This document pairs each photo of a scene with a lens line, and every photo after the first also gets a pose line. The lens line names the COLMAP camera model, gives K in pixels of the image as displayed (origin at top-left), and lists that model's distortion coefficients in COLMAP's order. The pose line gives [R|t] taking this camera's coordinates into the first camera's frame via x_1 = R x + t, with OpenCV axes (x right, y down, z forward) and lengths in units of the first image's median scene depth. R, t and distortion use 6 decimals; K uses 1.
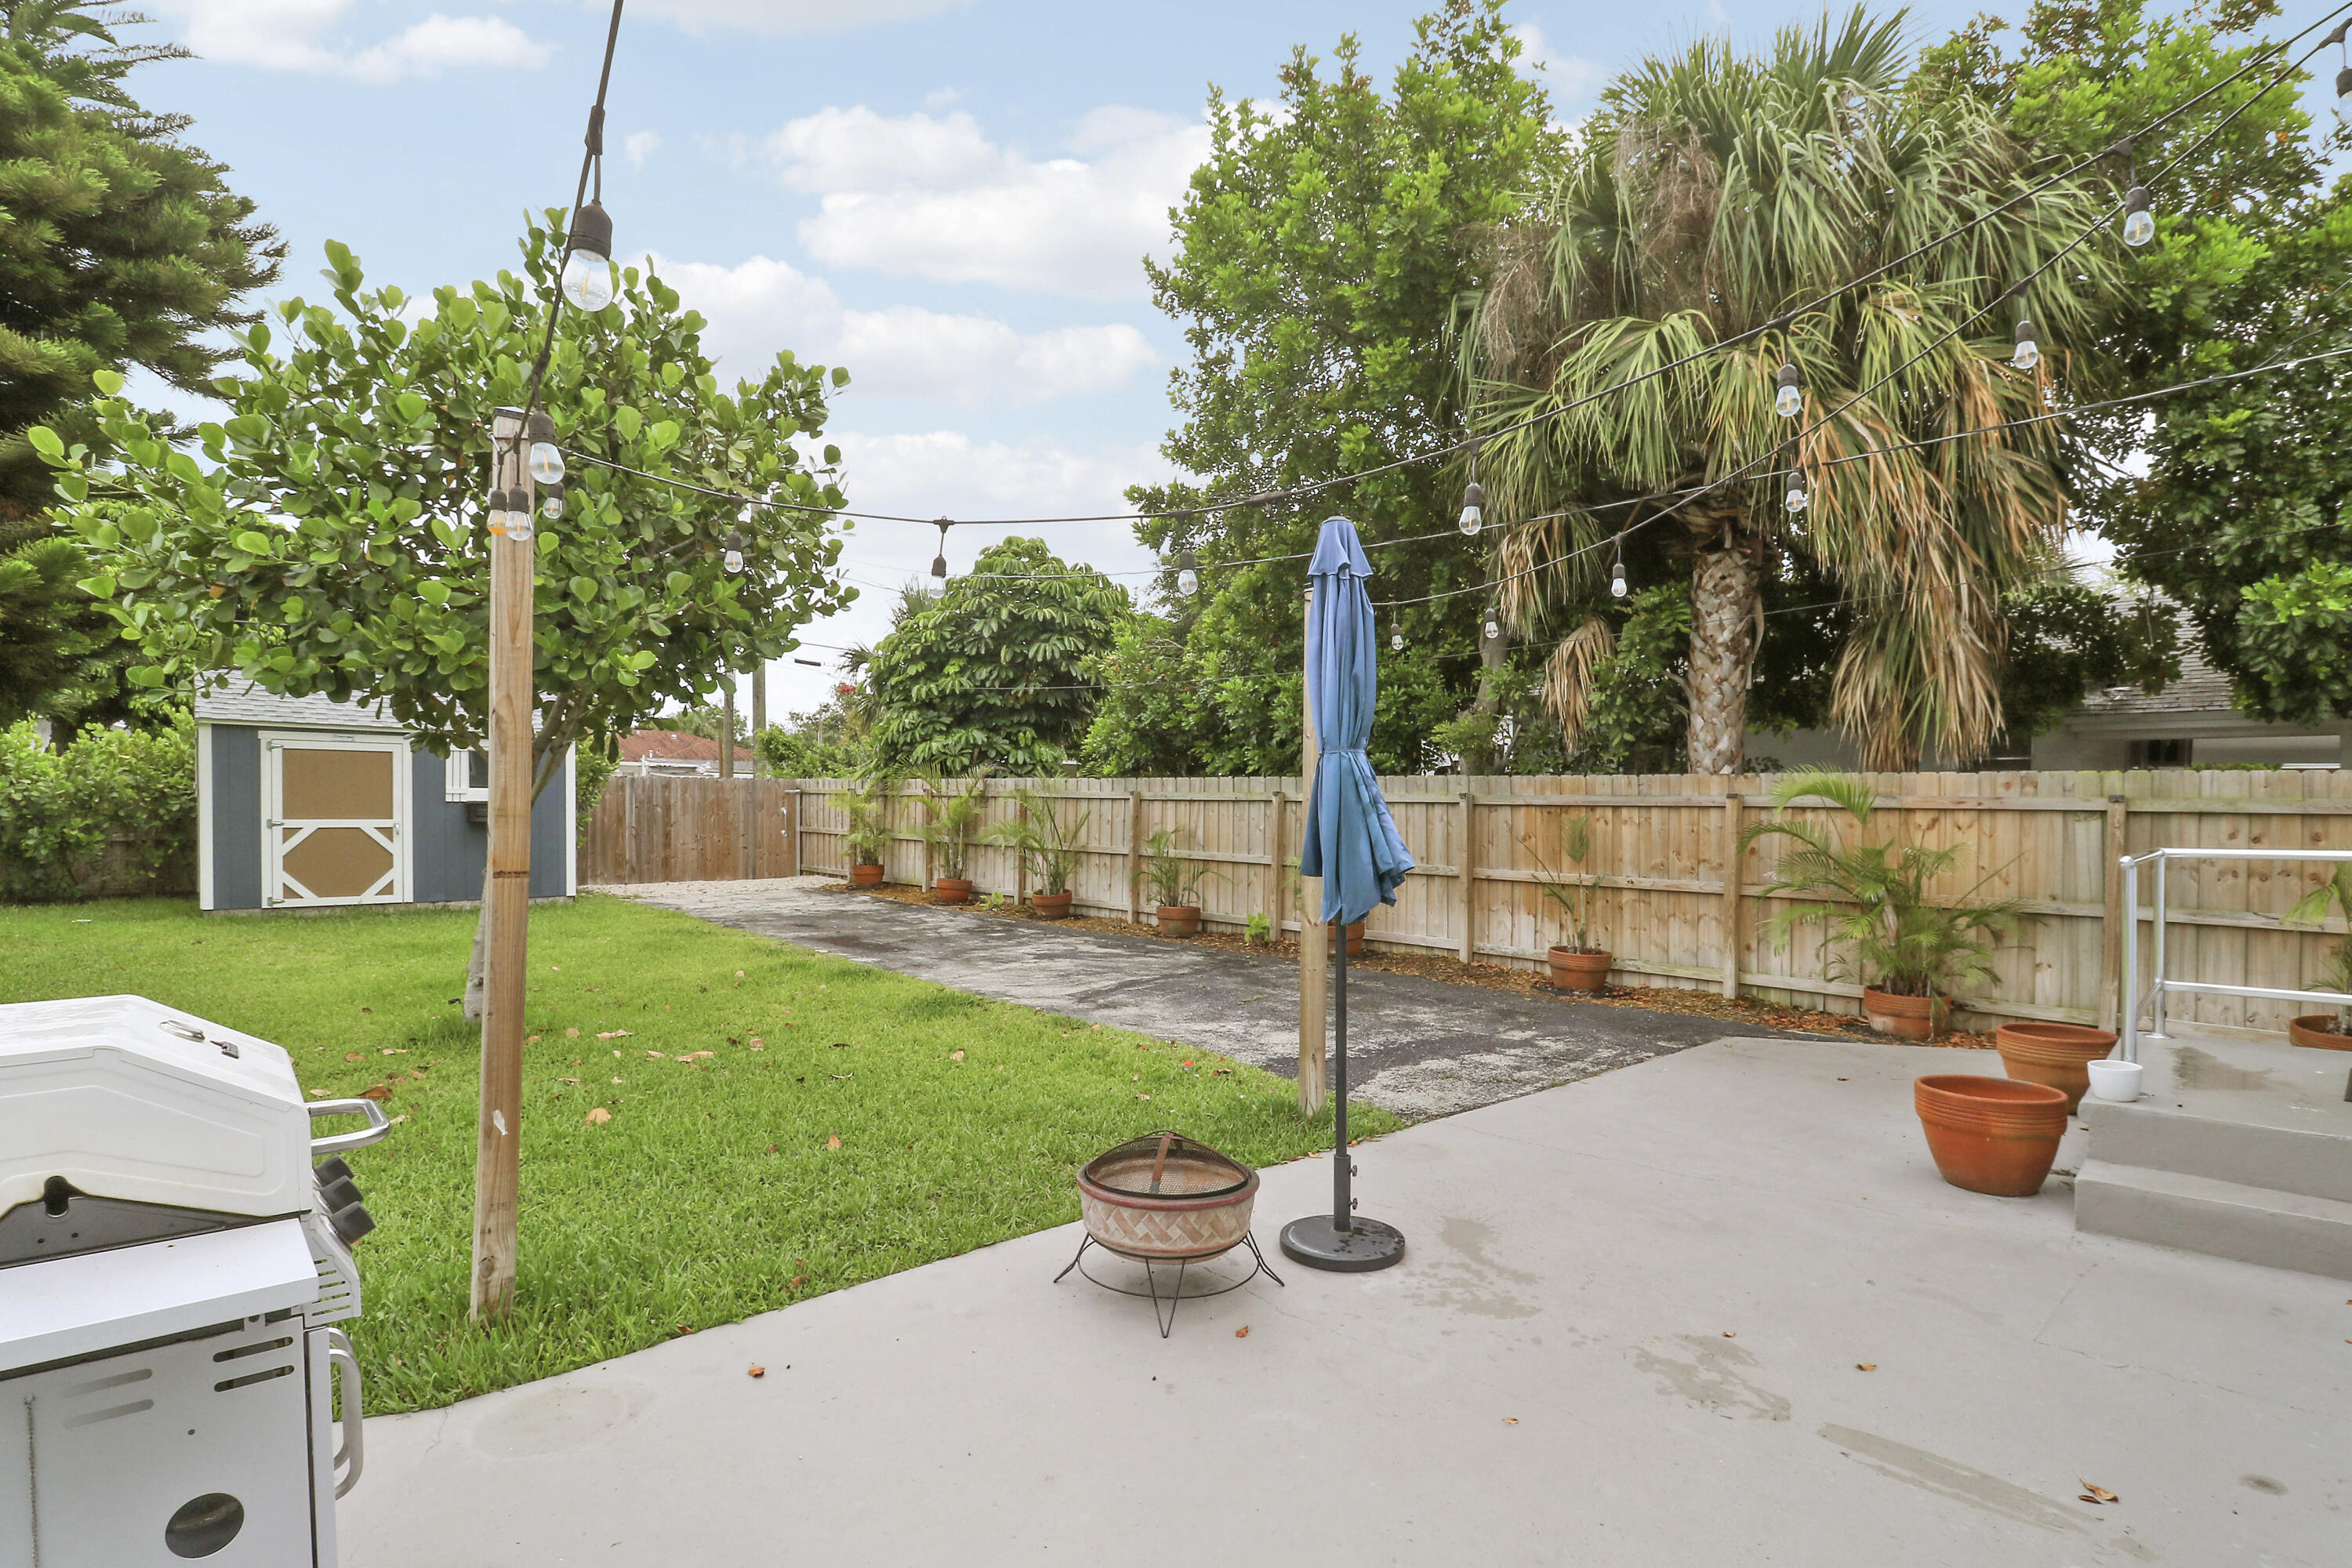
lens RADIAL K [[1164.3, 0, 1181.9], [0, 1164.3, 800.2], [0, 0, 1]] dist [-0.003508, -0.009402]
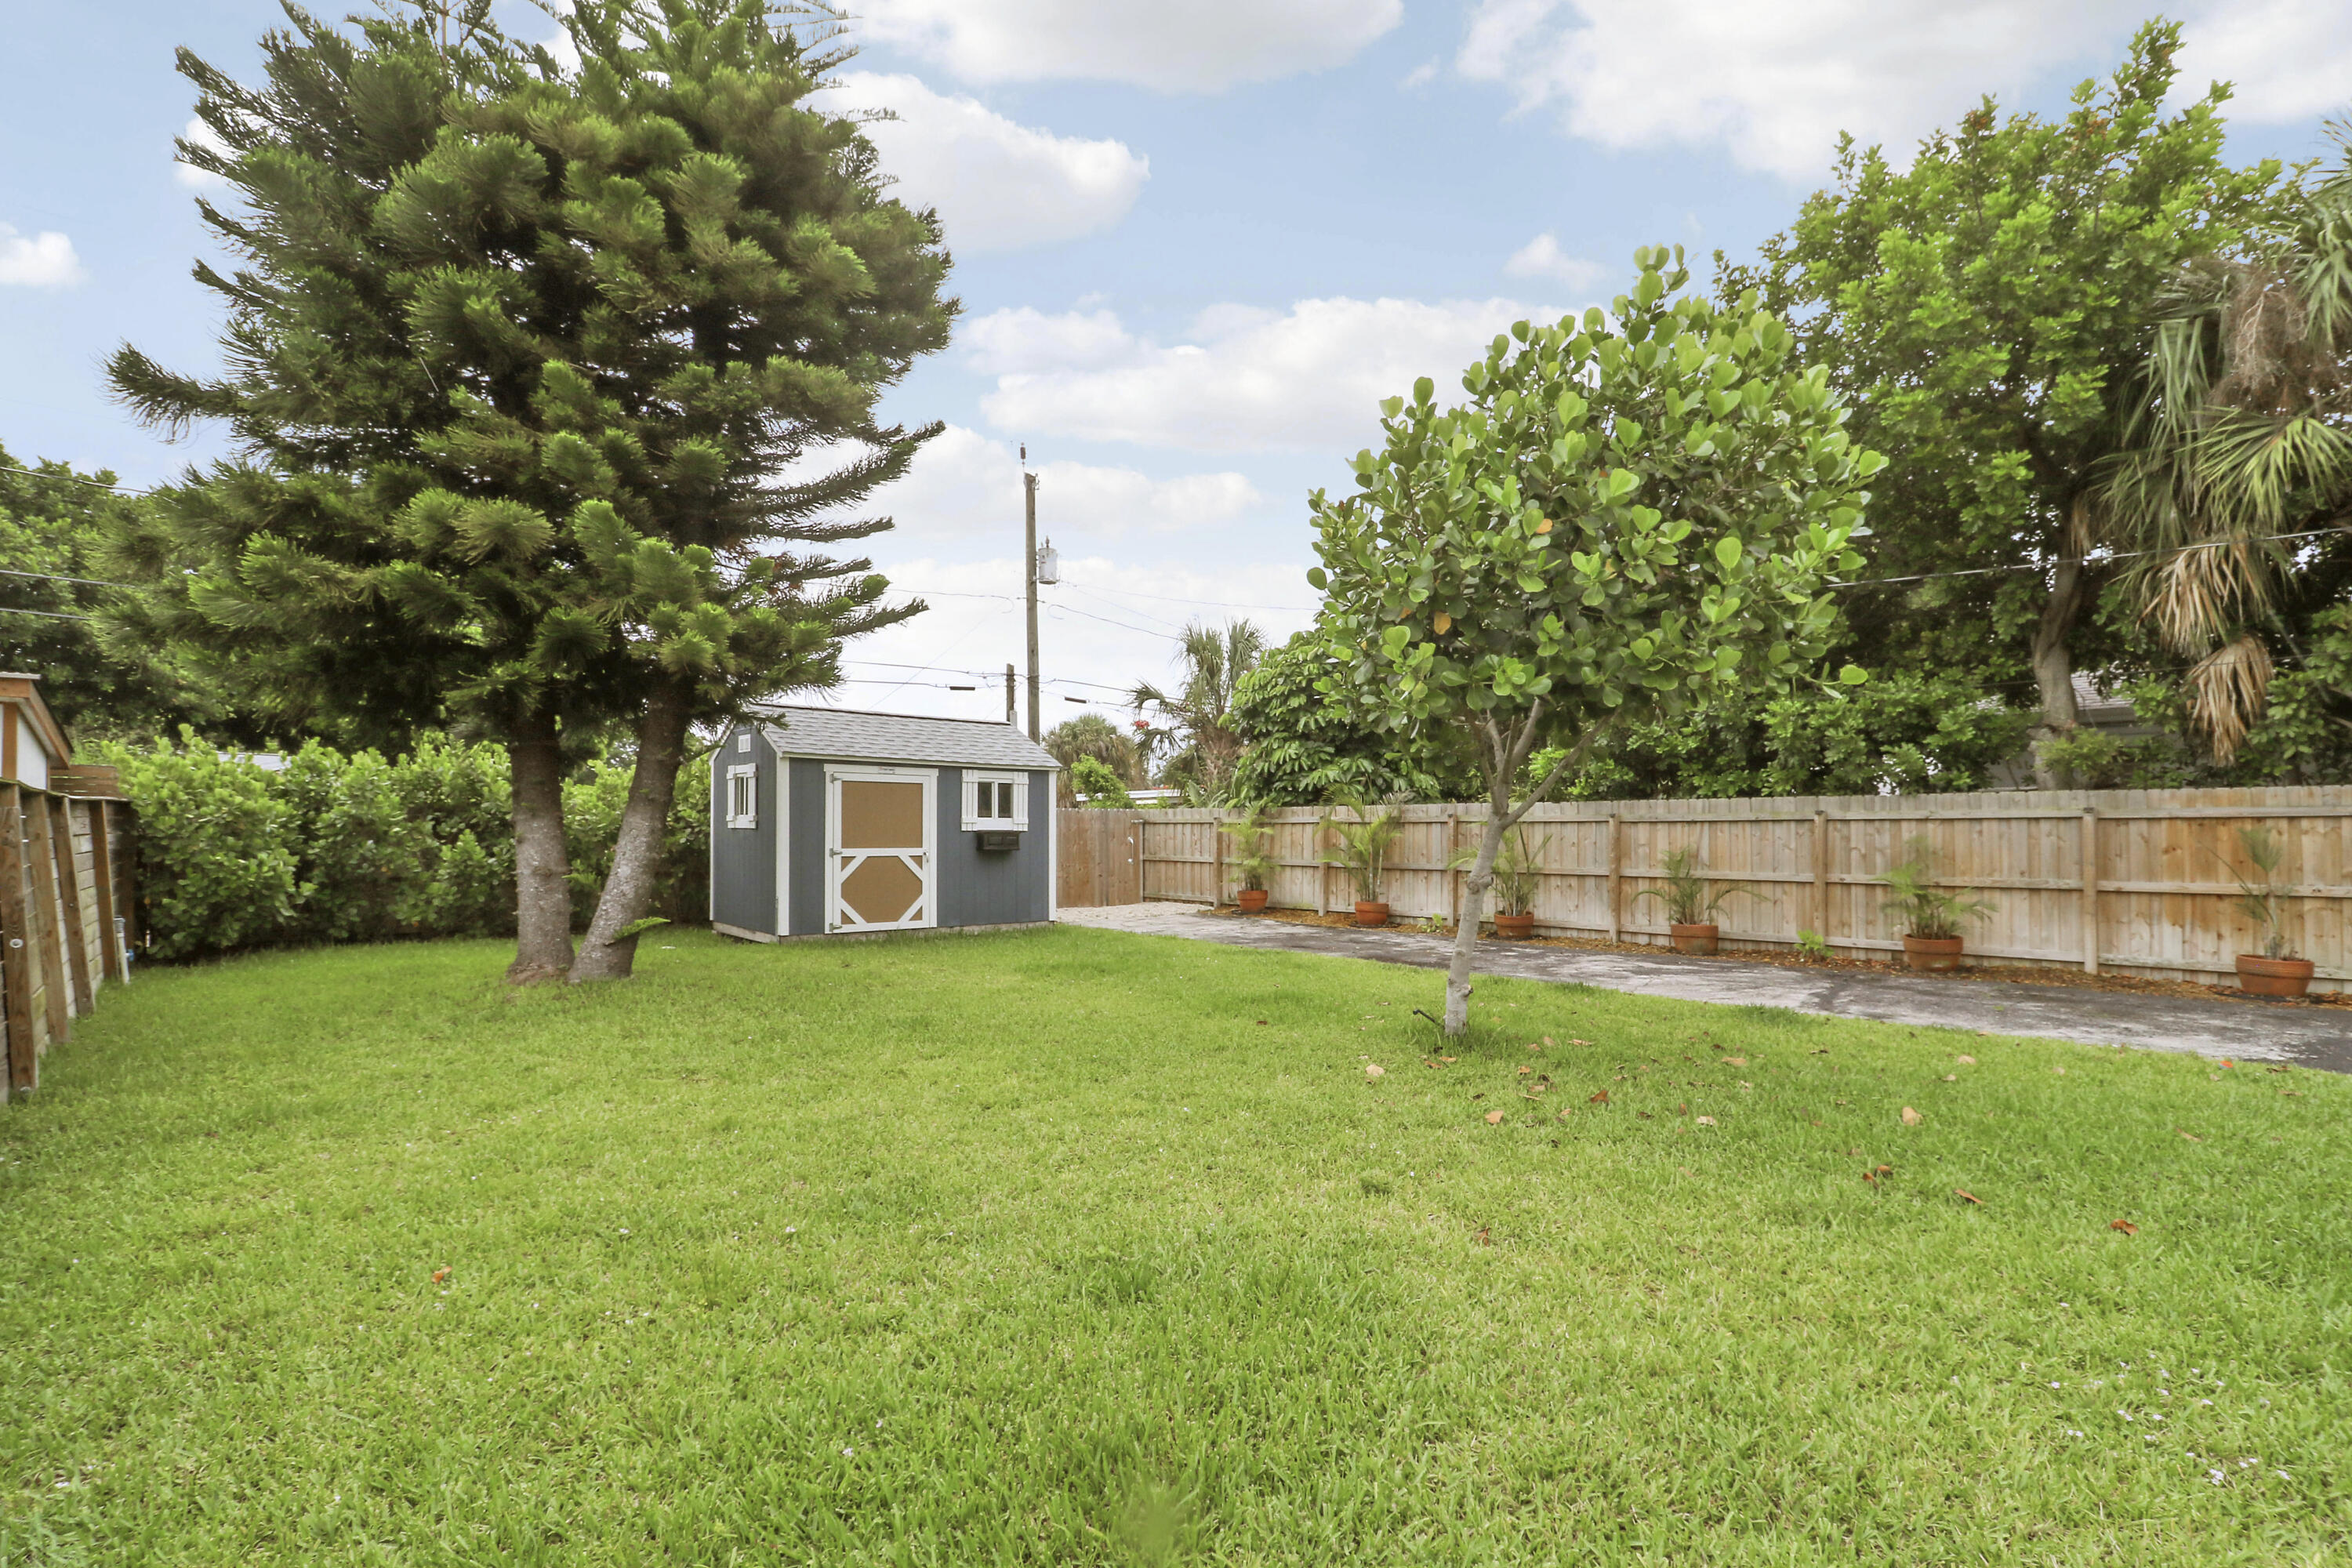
lens RADIAL K [[1129.5, 0, 1219.9], [0, 1129.5, 846.3], [0, 0, 1]] dist [-0.003934, -0.000693]
pose [[0.999556, -0.010296, -0.027944, -0.604667], [0.010603, 0.999885, 0.010843, 0.010869], [0.027829, -0.011134, 0.999551, -0.009437]]
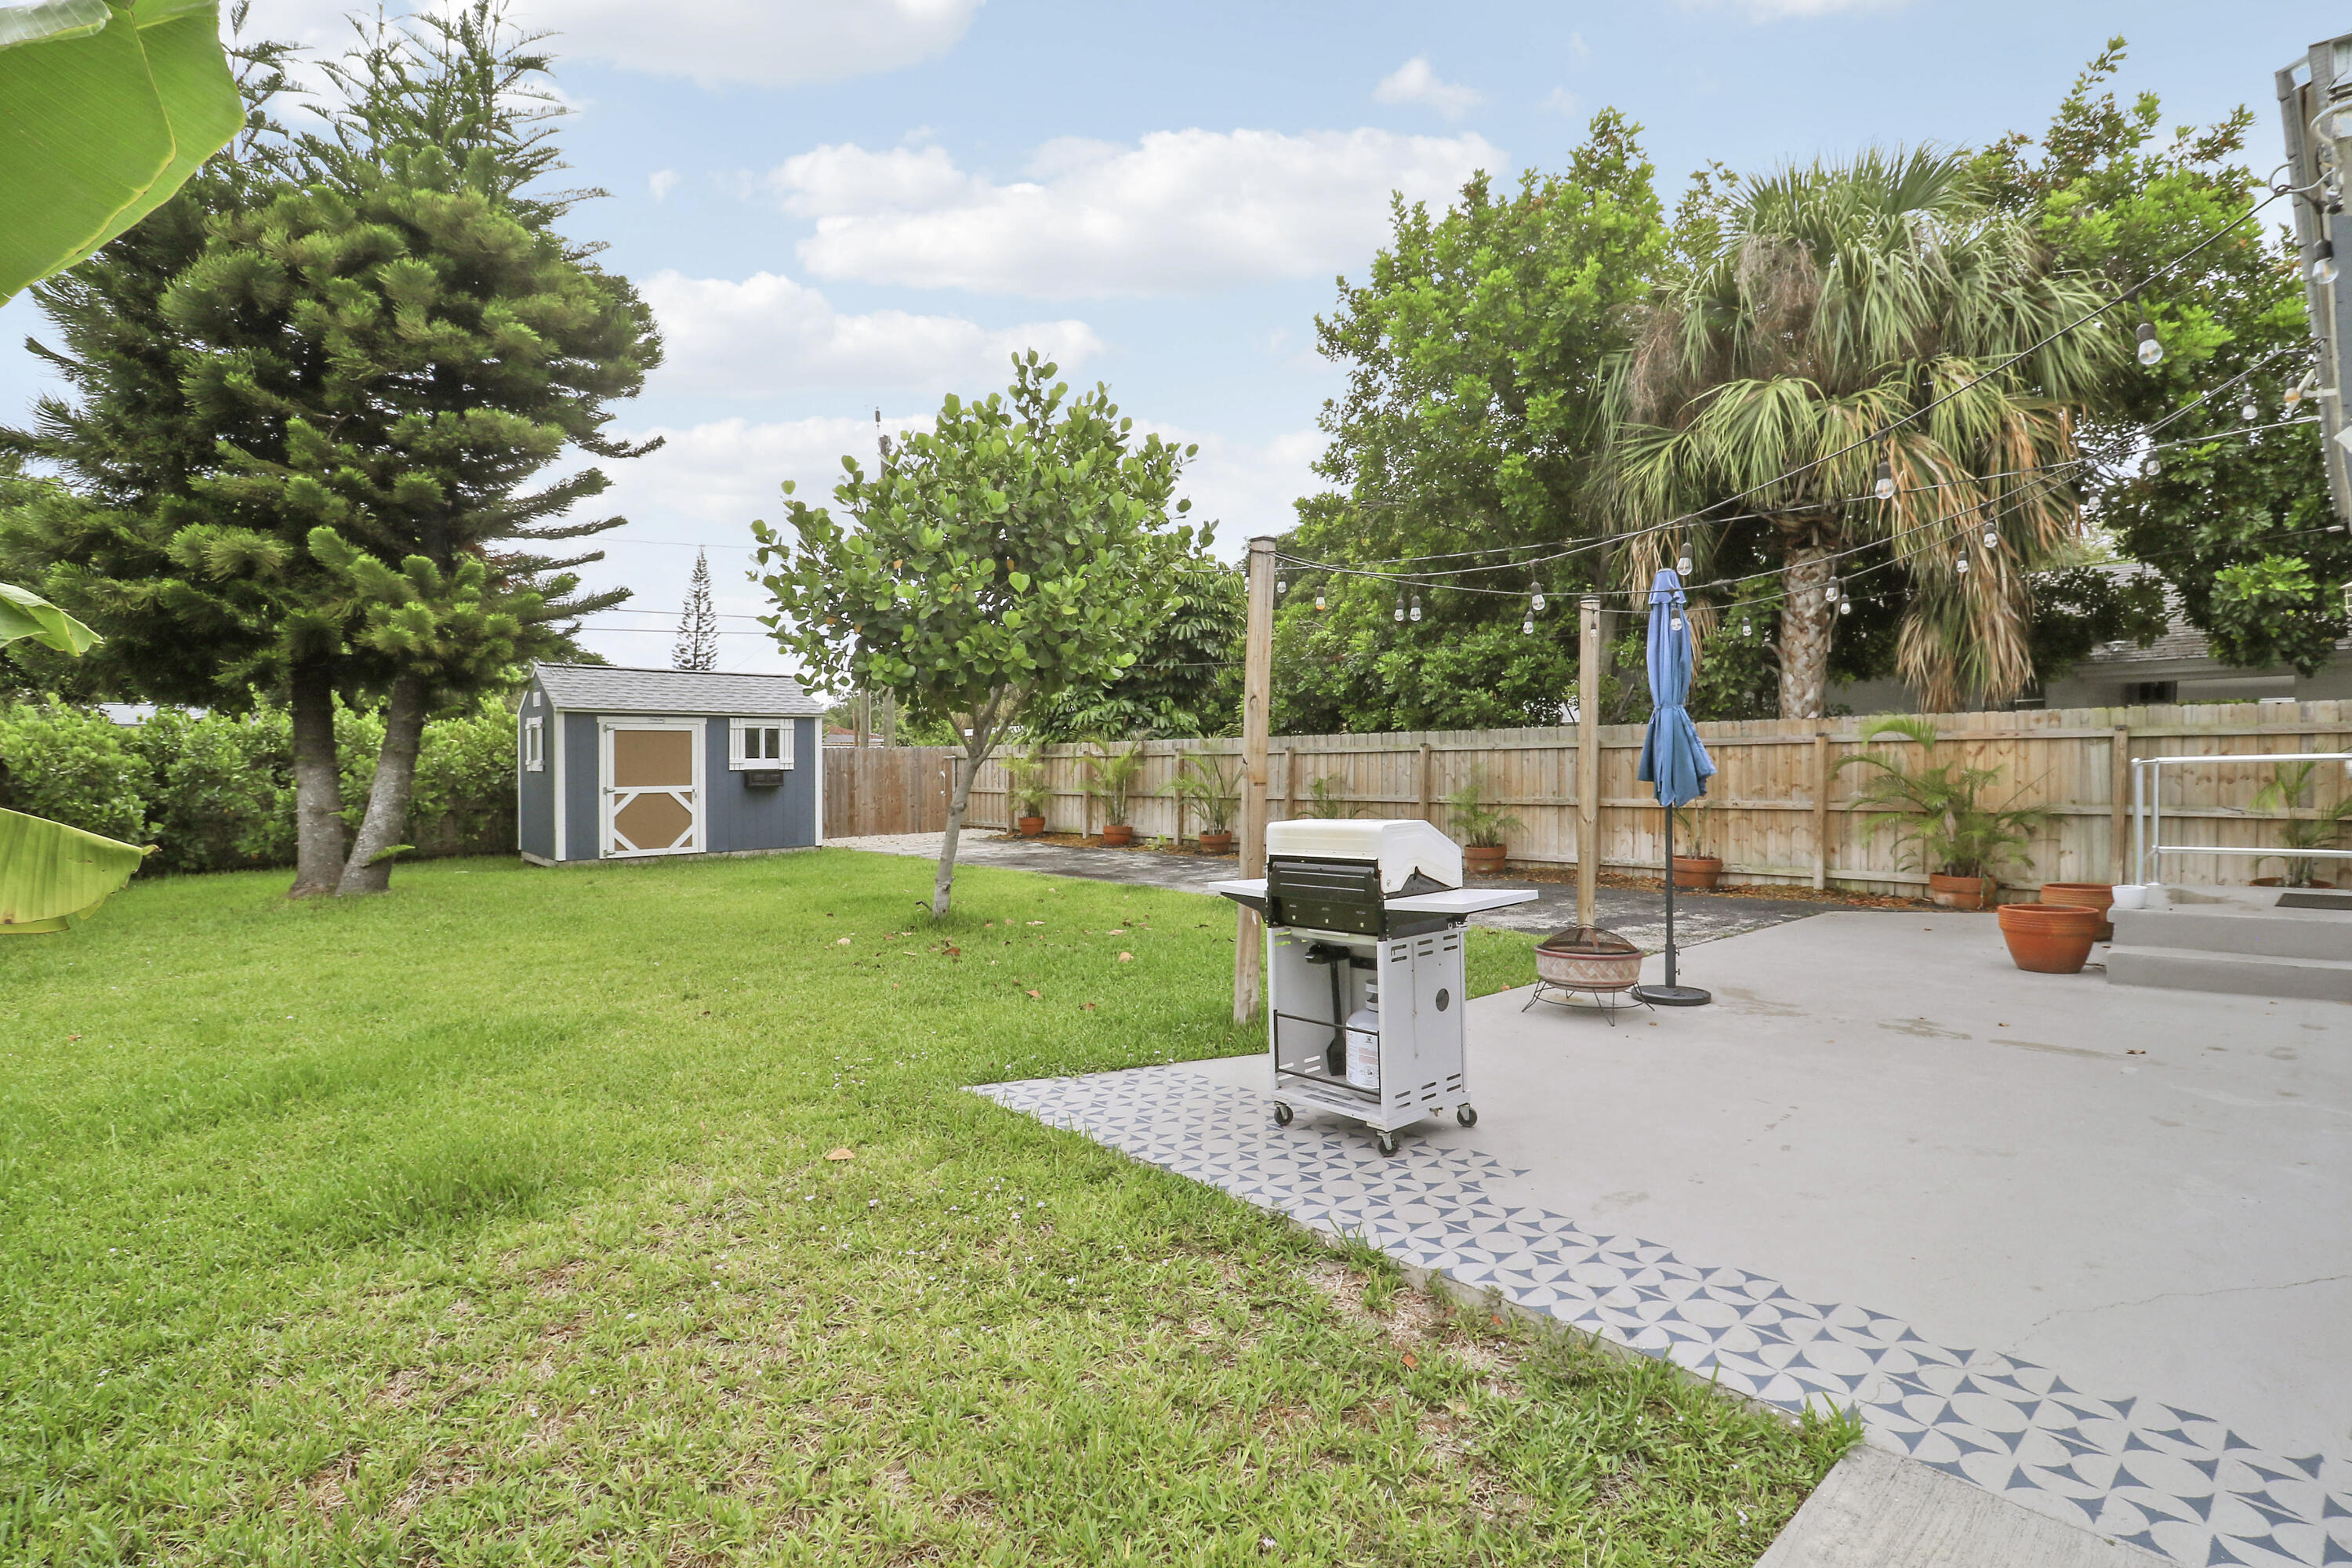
lens RADIAL K [[1110.7, 0, 1176.0], [0, 1110.7, 784.0], [0, 0, 1]] dist [0.000749, -0.007963]
pose [[0.999506, -0.025531, -0.018321, -0.228549], [0.025882, 0.999481, 0.019183, 0.009125], [0.017822, -0.019648, 0.999648, -0.262478]]
